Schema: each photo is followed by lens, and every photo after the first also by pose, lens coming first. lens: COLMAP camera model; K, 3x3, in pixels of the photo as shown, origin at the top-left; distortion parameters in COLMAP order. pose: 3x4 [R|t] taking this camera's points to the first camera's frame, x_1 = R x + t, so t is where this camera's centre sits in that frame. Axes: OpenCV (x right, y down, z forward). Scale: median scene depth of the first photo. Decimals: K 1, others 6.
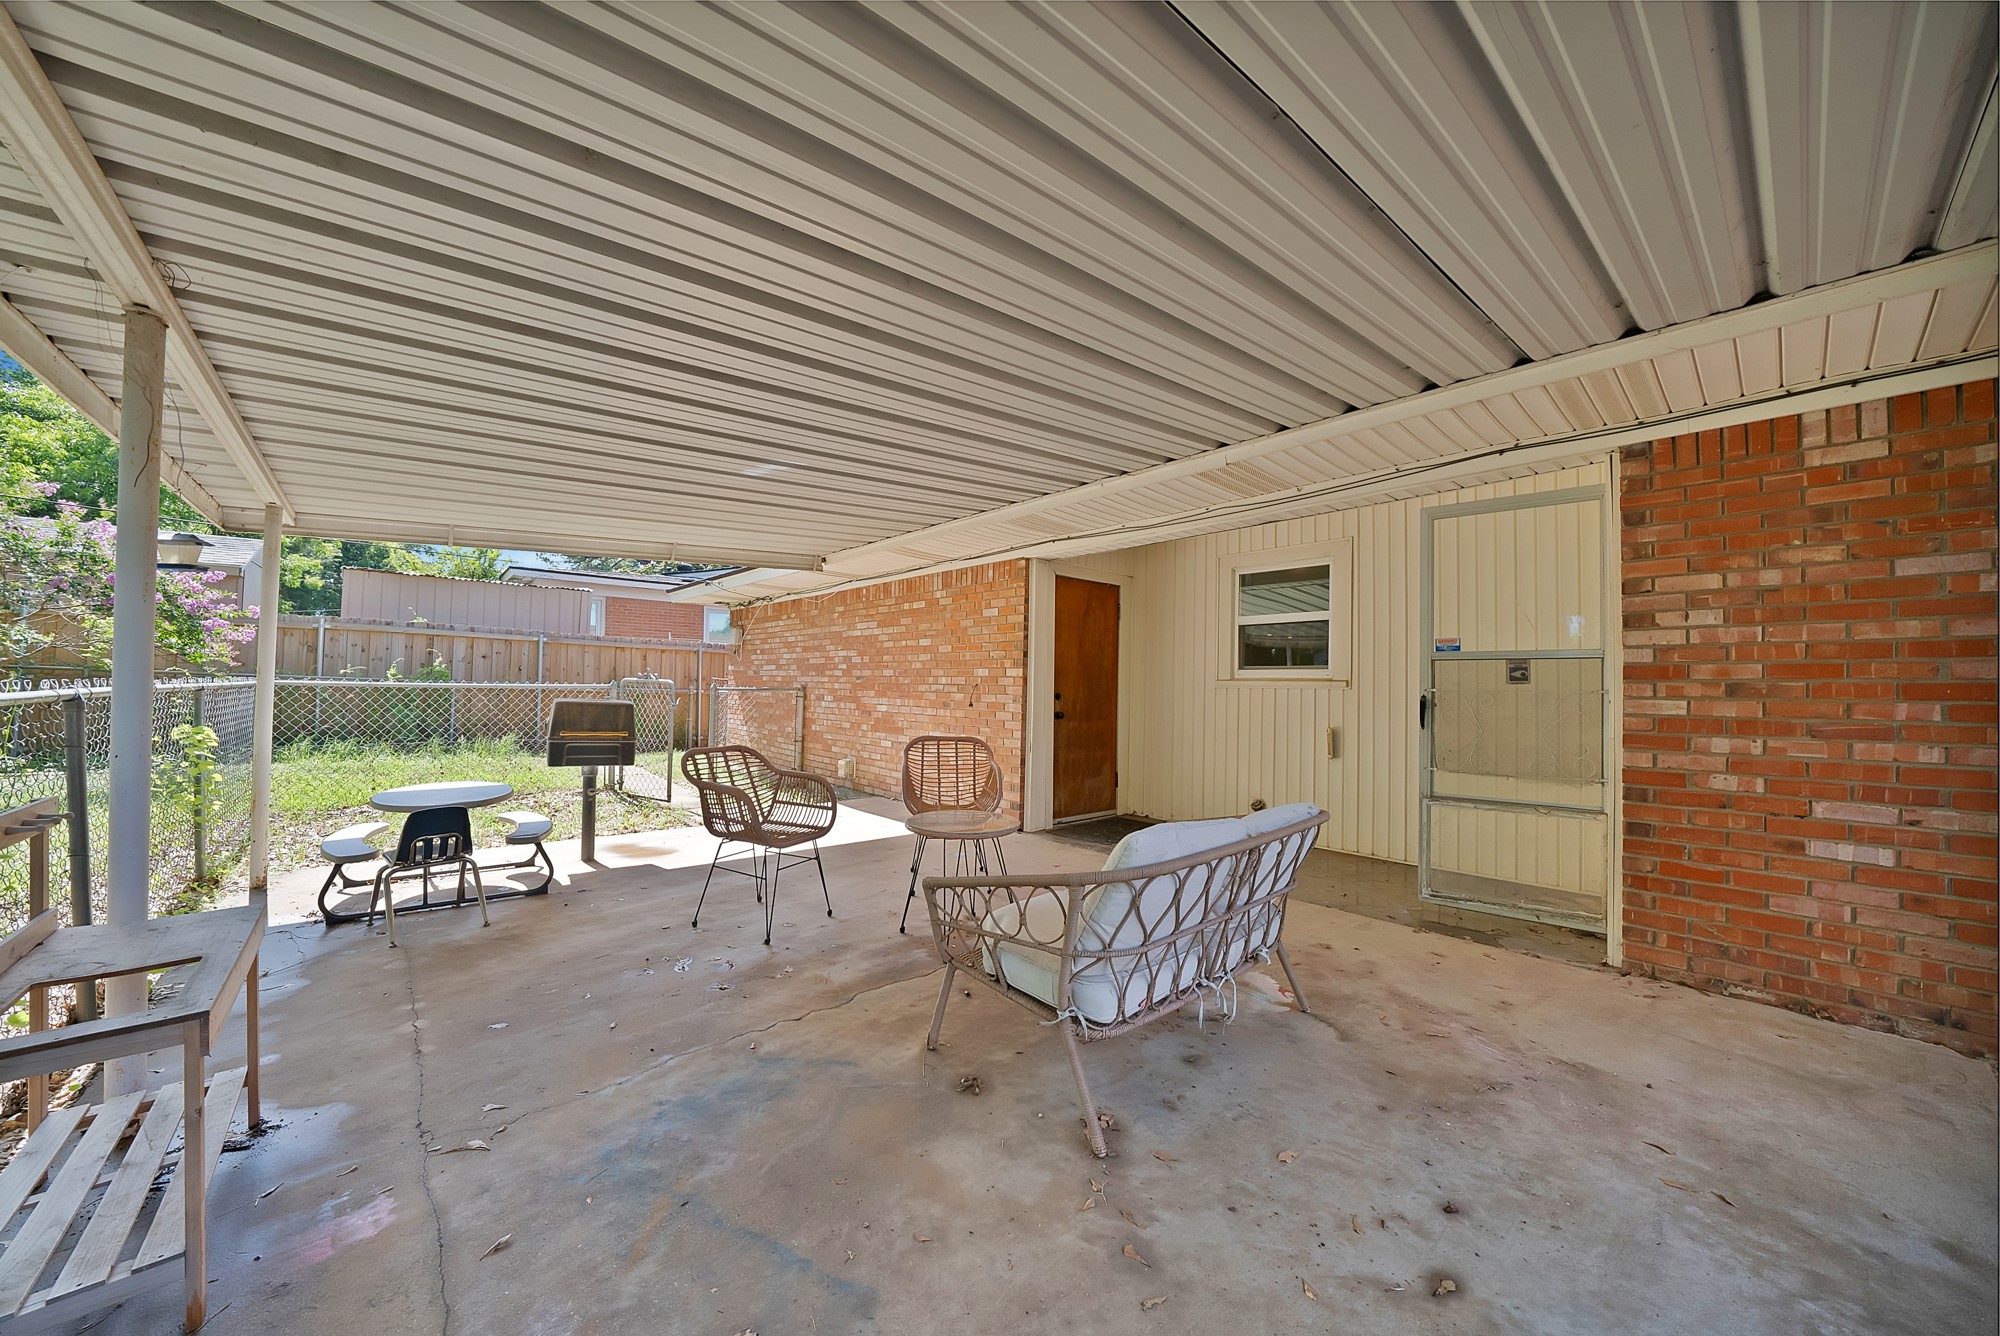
lens RADIAL K [[715.6, 0, 1003.3], [0, 715.6, 679.0], [0, 0, 1]] dist [-0.016472, 0.000131]
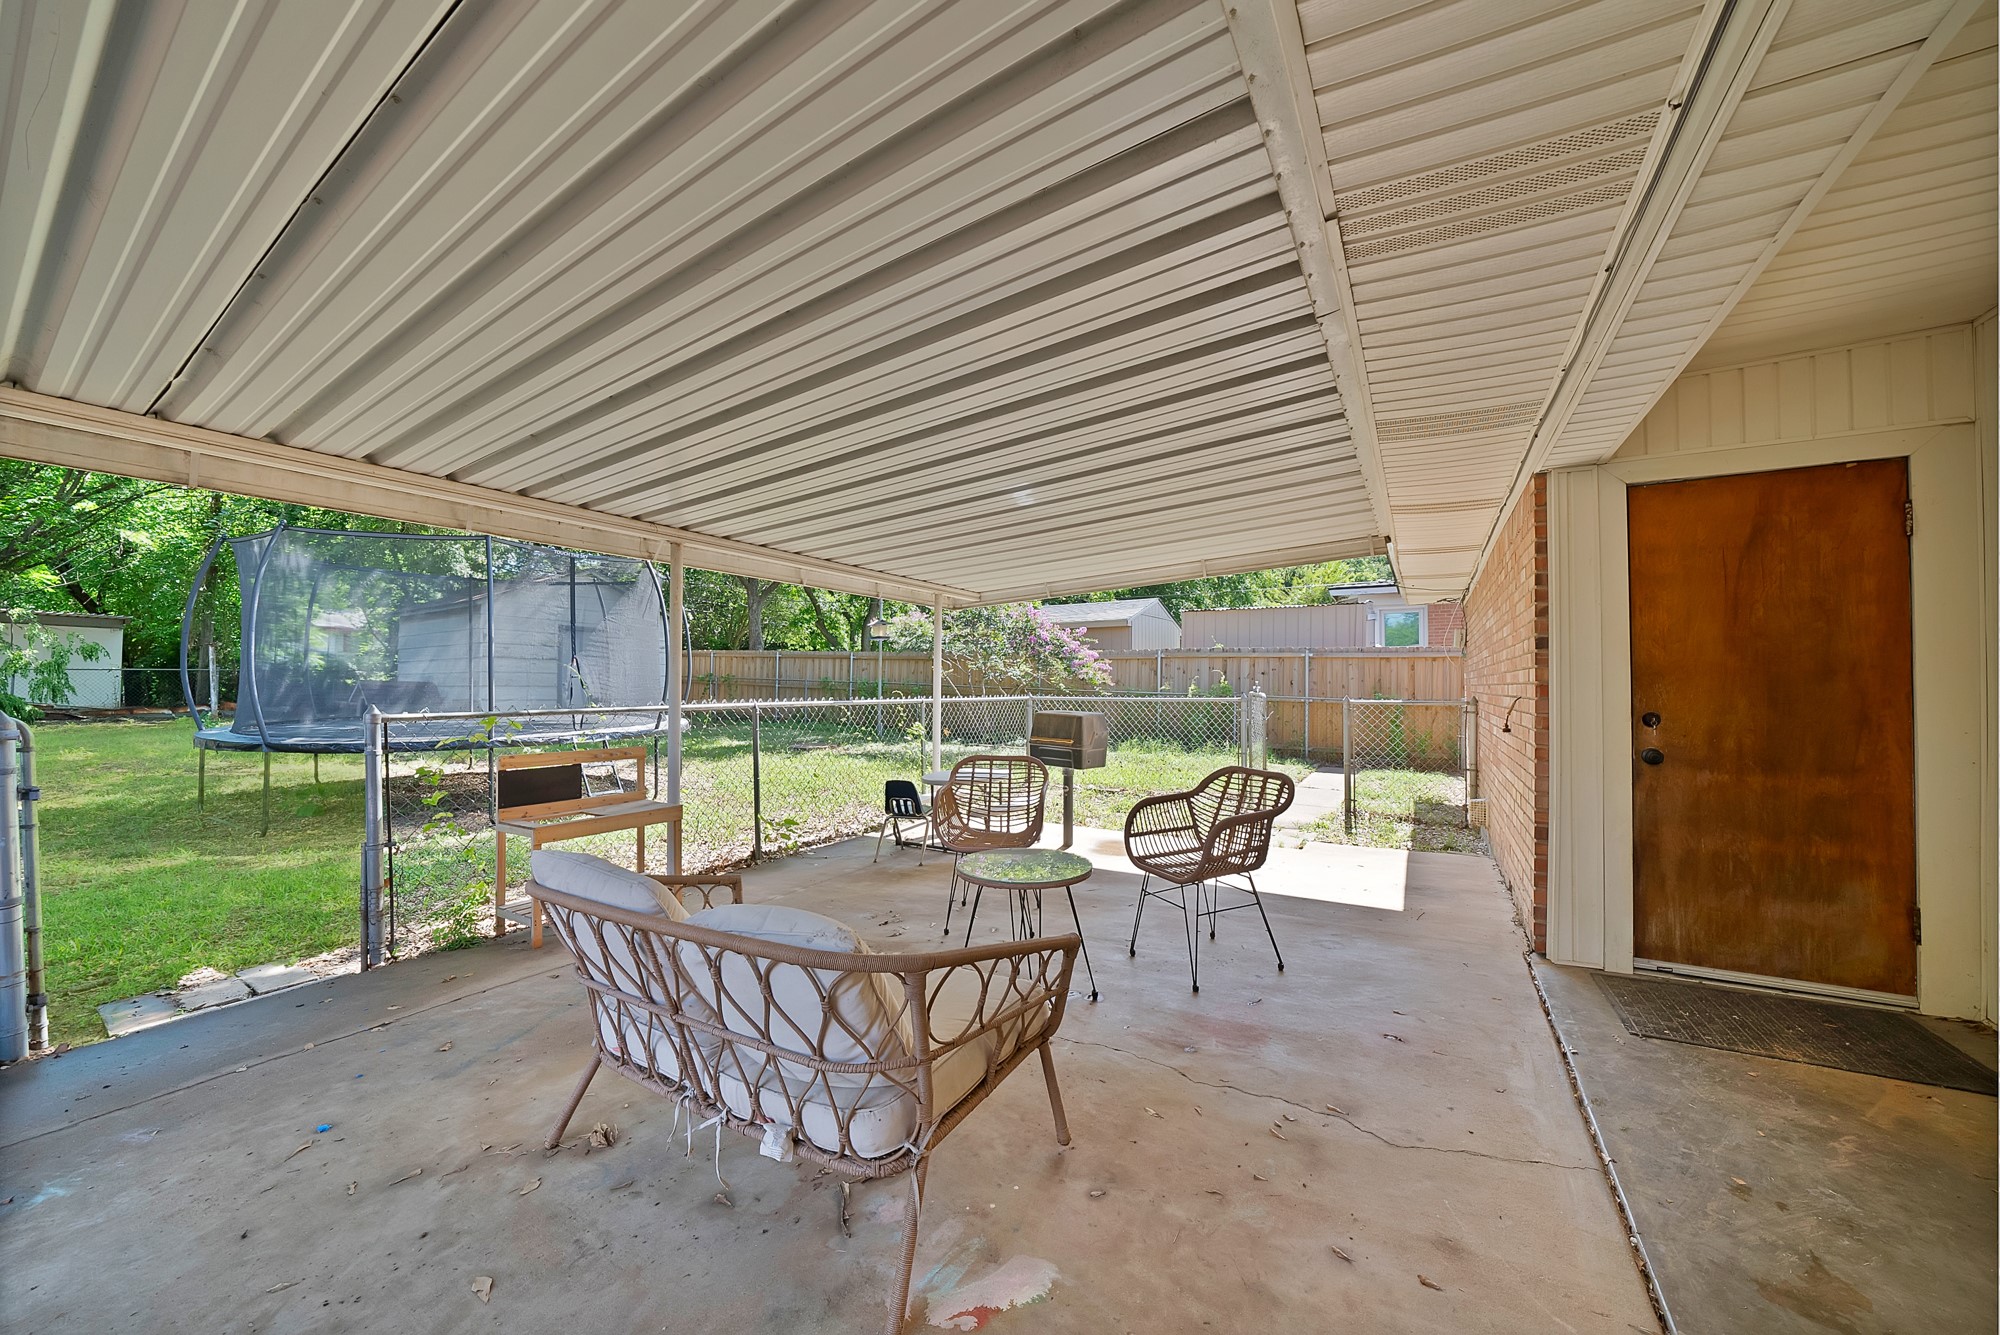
lens RADIAL K [[715.6, 0, 1003.3], [0, 715.6, 678.5], [0, 0, 1]] dist [-0.016472, 0.000131]
pose [[0.288817, -0.030604, -0.956895, 0.440779], [0.016722, 0.999498, -0.026919, 0.001179], [0.957238, -0.008226, 0.289183, 0.432835]]
